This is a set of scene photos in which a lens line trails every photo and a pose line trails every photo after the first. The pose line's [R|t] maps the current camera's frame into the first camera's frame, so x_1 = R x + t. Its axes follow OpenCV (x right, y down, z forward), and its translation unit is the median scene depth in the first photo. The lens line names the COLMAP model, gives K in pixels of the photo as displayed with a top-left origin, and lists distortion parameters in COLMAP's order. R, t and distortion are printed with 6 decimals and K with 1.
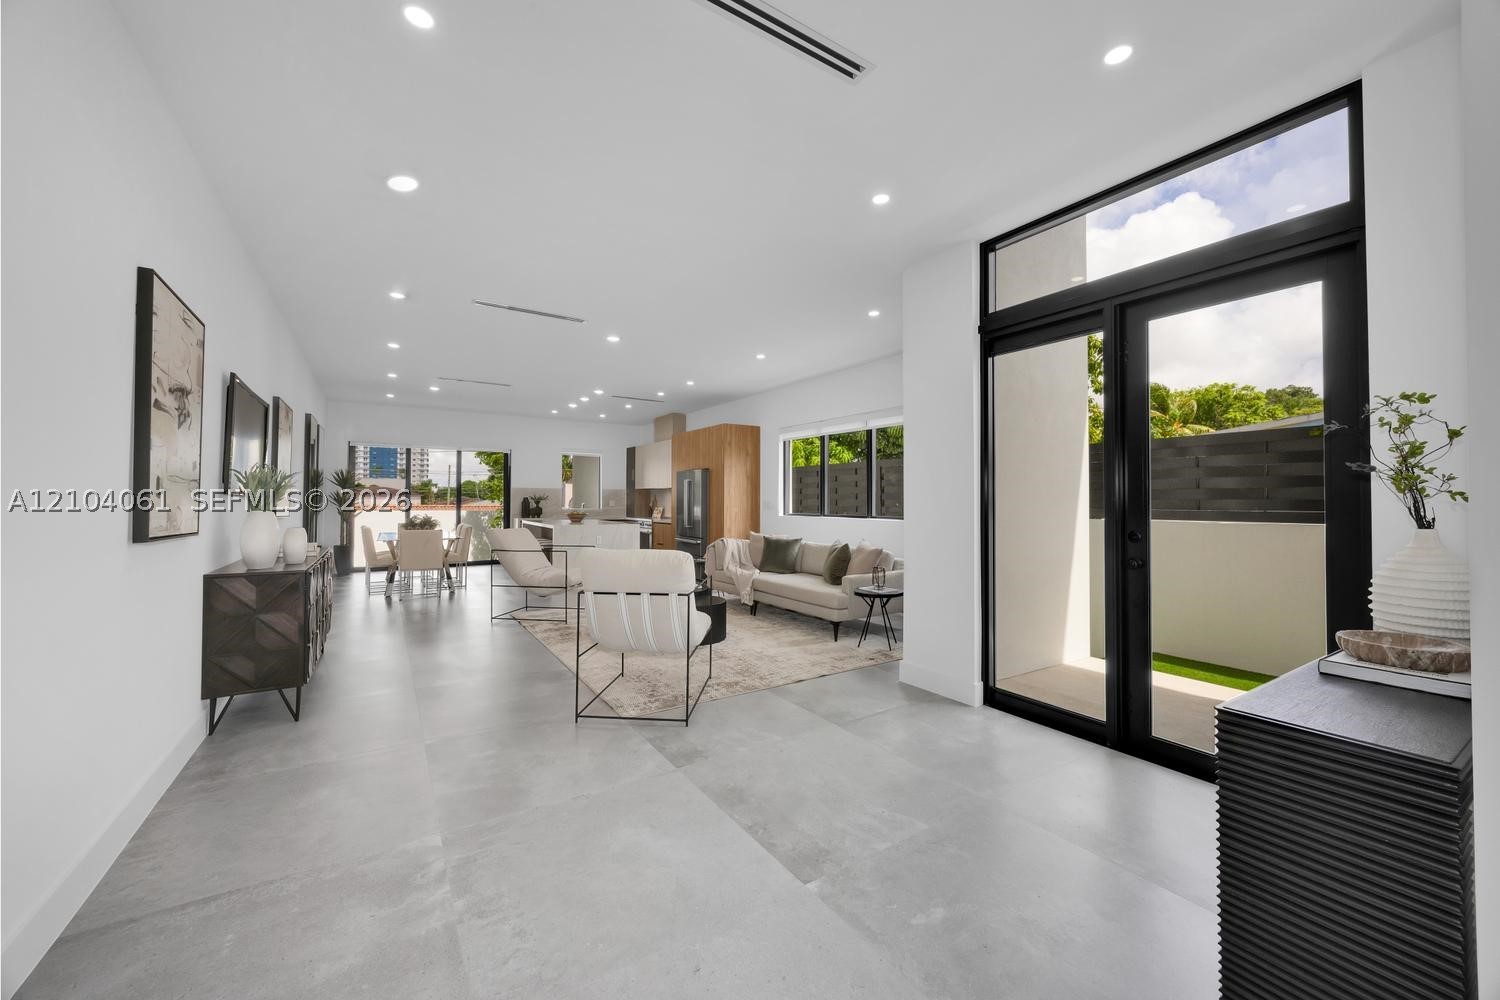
lens RADIAL K [[582.6, 0, 753.3], [0, 582.6, 498.1], [0, 0, 1]] dist [0.000518, -0.000230]
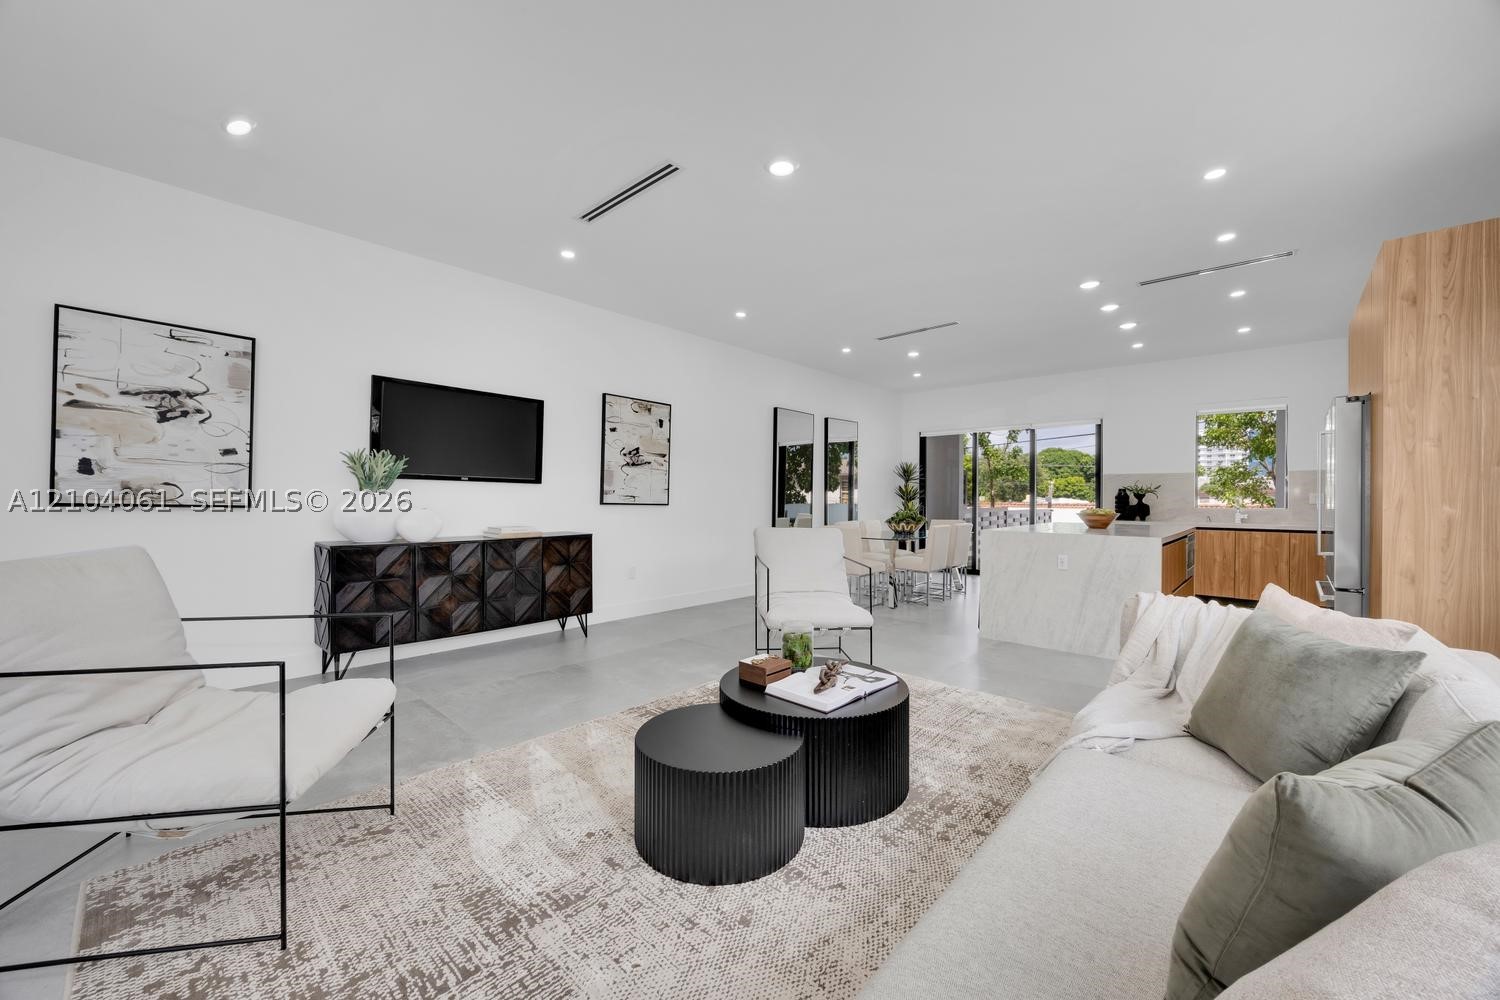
lens RADIAL K [[582.6, 0, 753.3], [0, 582.6, 498.1], [0, 0, 1]] dist [0.000518, -0.000230]
pose [[0.268930, -0.002757, -0.963156, 0.125116], [0.002074, 0.999995, -0.002284, 0.009691], [0.963158, -0.001383, 0.268934, 0.425625]]
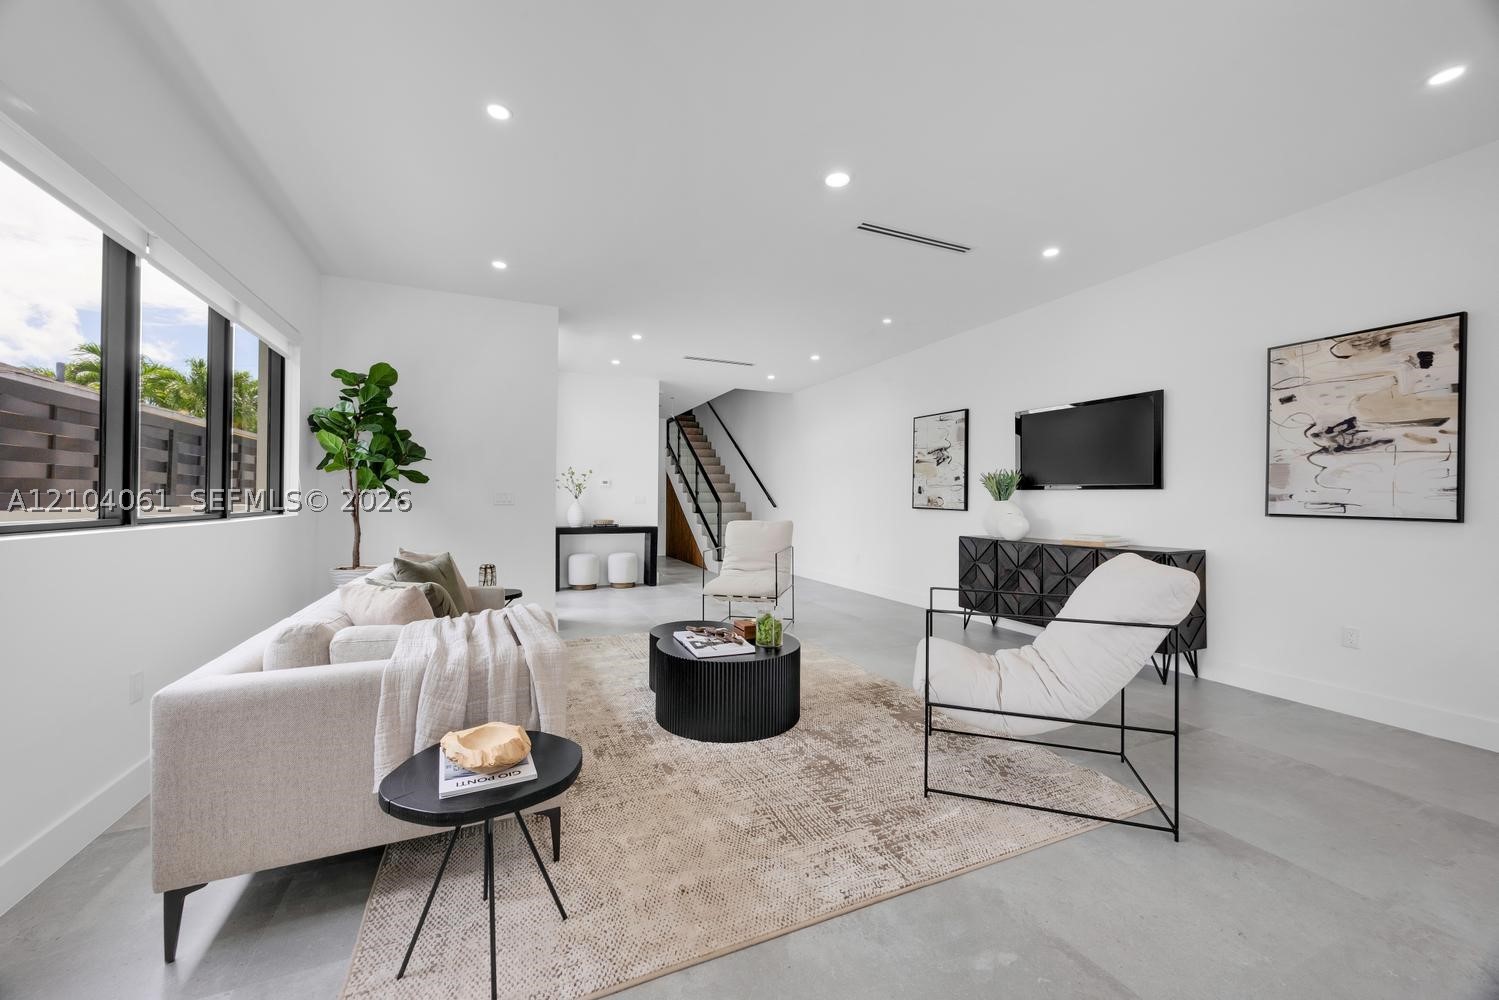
lens RADIAL K [[571.4, 0, 749.5], [0, 571.4, 500.0], [0, 0, 1]] dist [0.000267, 0.000053]
pose [[-0.988345, -0.009669, 0.151922, -0.128612], [-0.011221, 0.999893, -0.009358, 0.010933], [-0.151816, -0.010953, -0.988348, 0.777186]]
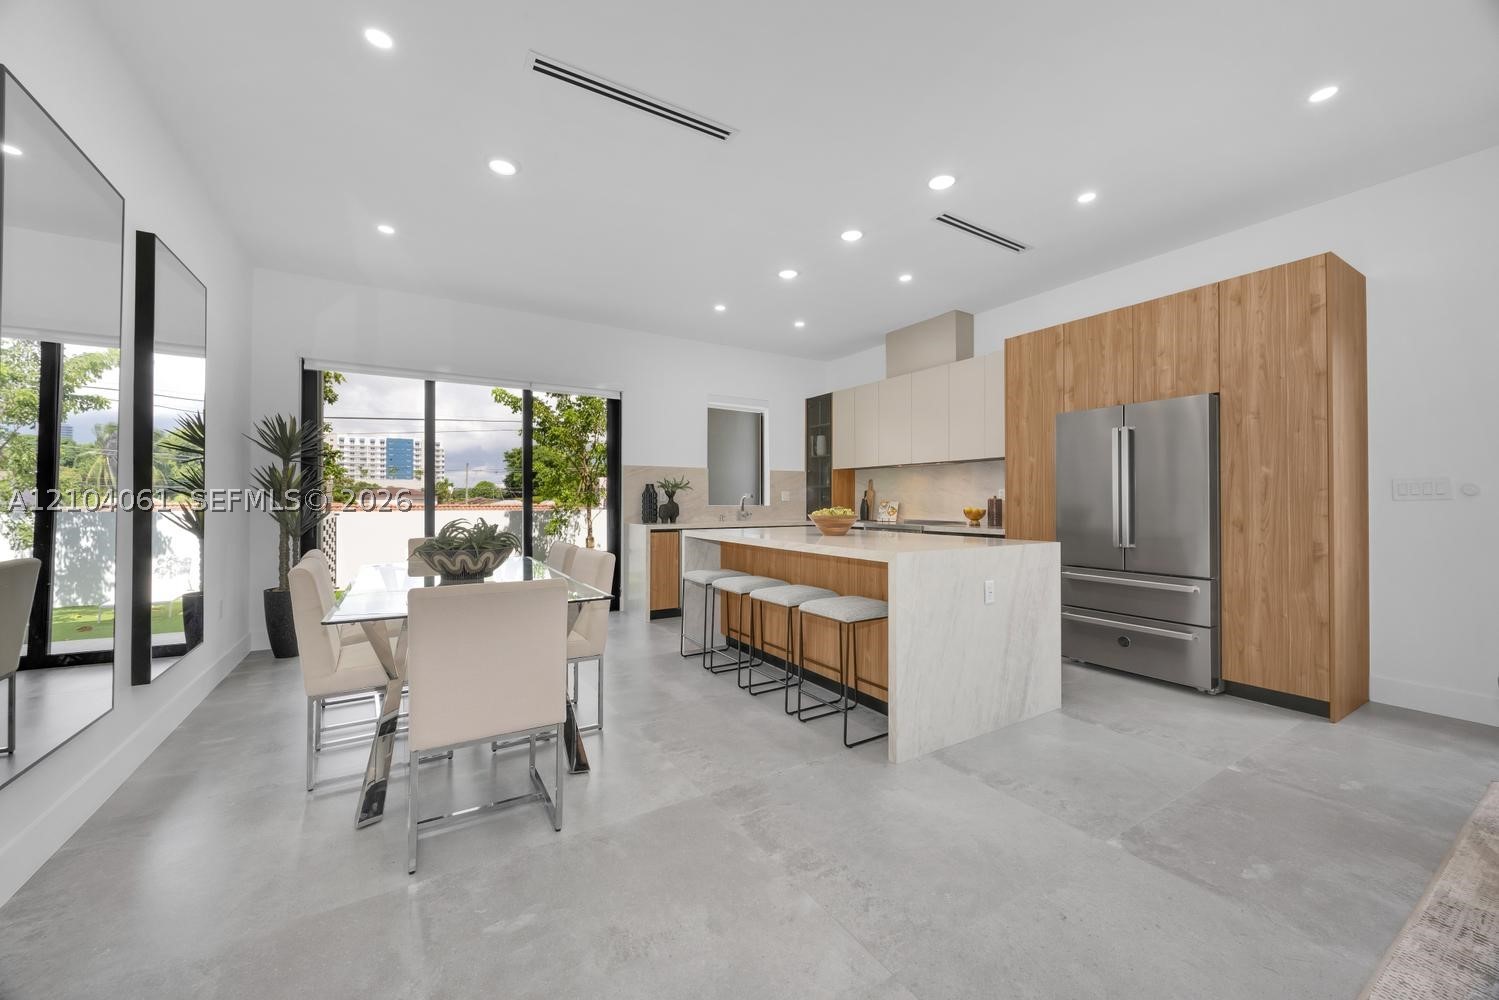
lens RADIAL K [[571.4, 0, 749.5], [0, 571.4, 500.0], [0, 0, 1]] dist [0.000267, 0.000053]
pose [[0.999830, -0.006437, -0.017280, -0.290172], [0.006531, 0.999964, 0.005416, 0.010990], [0.017244, -0.005528, 0.999836, 0.484051]]
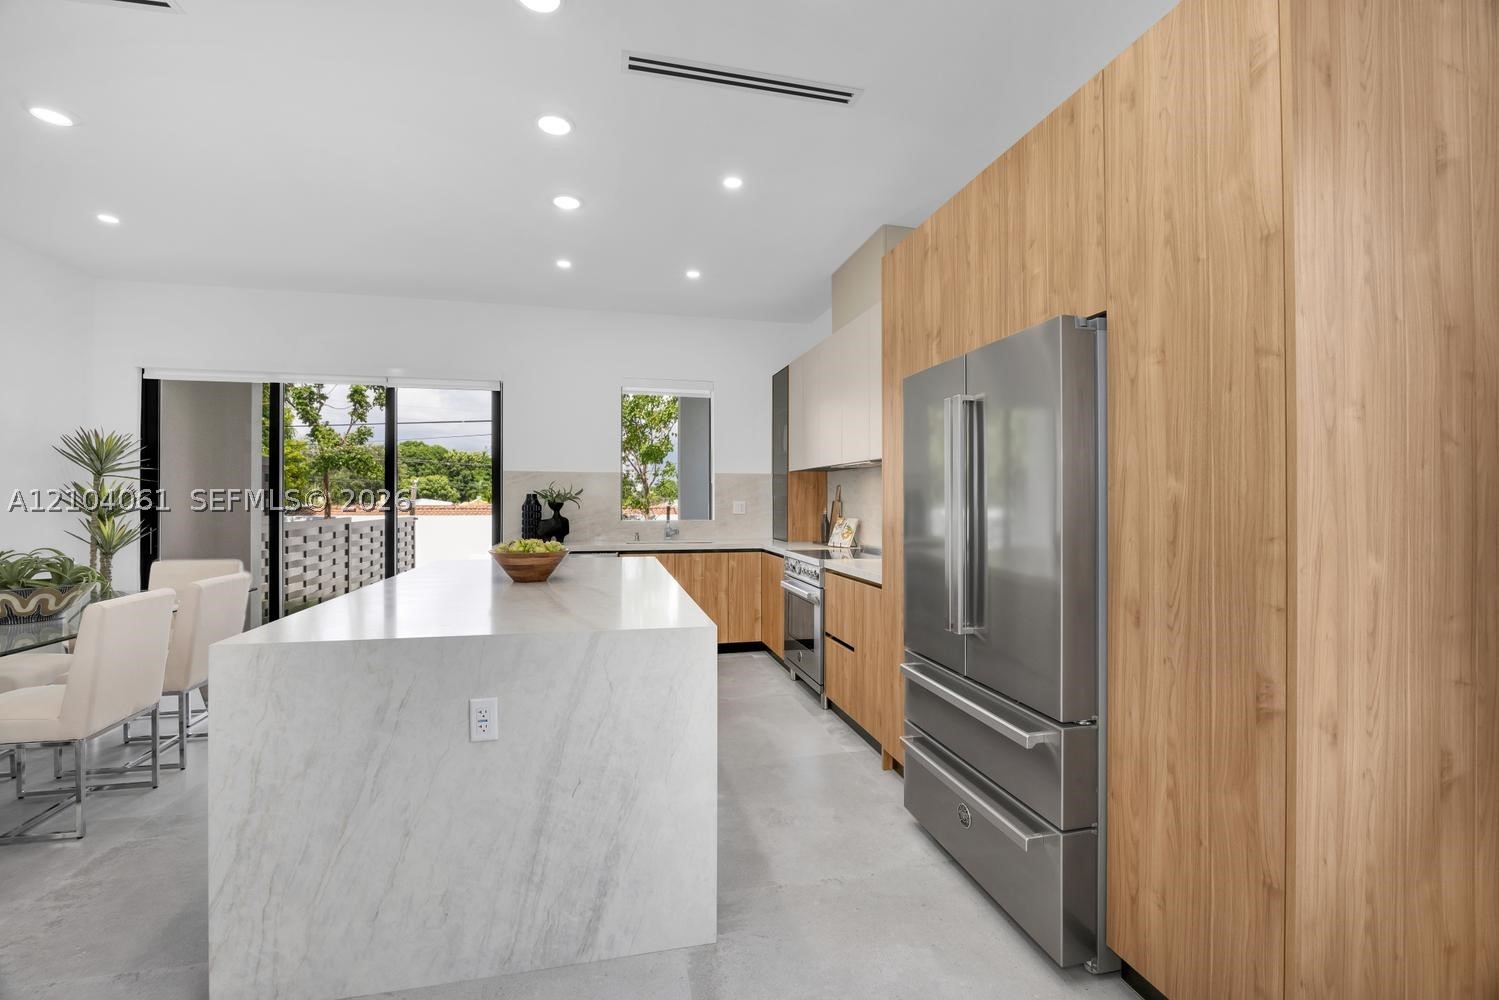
lens RADIAL K [[644.4, 0, 745.3], [0, 644.4, 498.7], [0, 0, 1]] dist [-0.011403, 0.000608]
pose [[0.941281, -0.004166, -0.337598, -0.087230], [0.005341, 0.999982, 0.002552, 0.001833], [0.337581, -0.004205, 0.941287, 0.610458]]
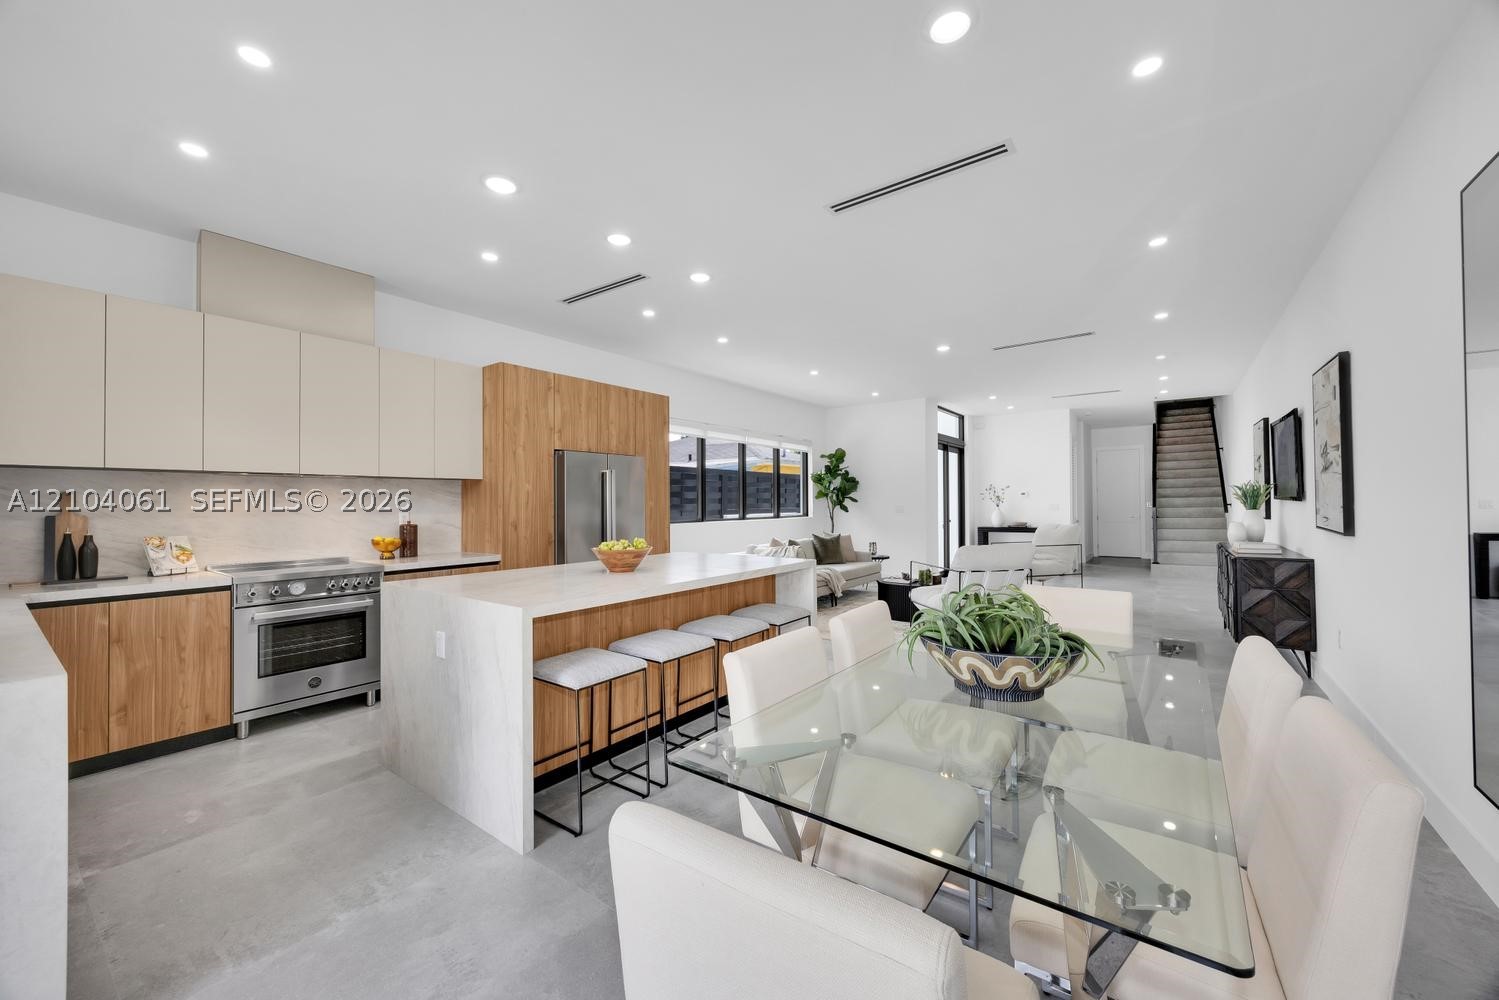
lens RADIAL K [[571.4, 0, 749.5], [0, 571.4, 500.0], [0, 0, 1]] dist [0.000267, 0.000053]
pose [[-0.354281, 0.003235, 0.935133, -0.538837], [-0.000798, 0.999993, -0.003761, -0.001400], [-0.935139, -0.002079, -0.354276, 0.855246]]
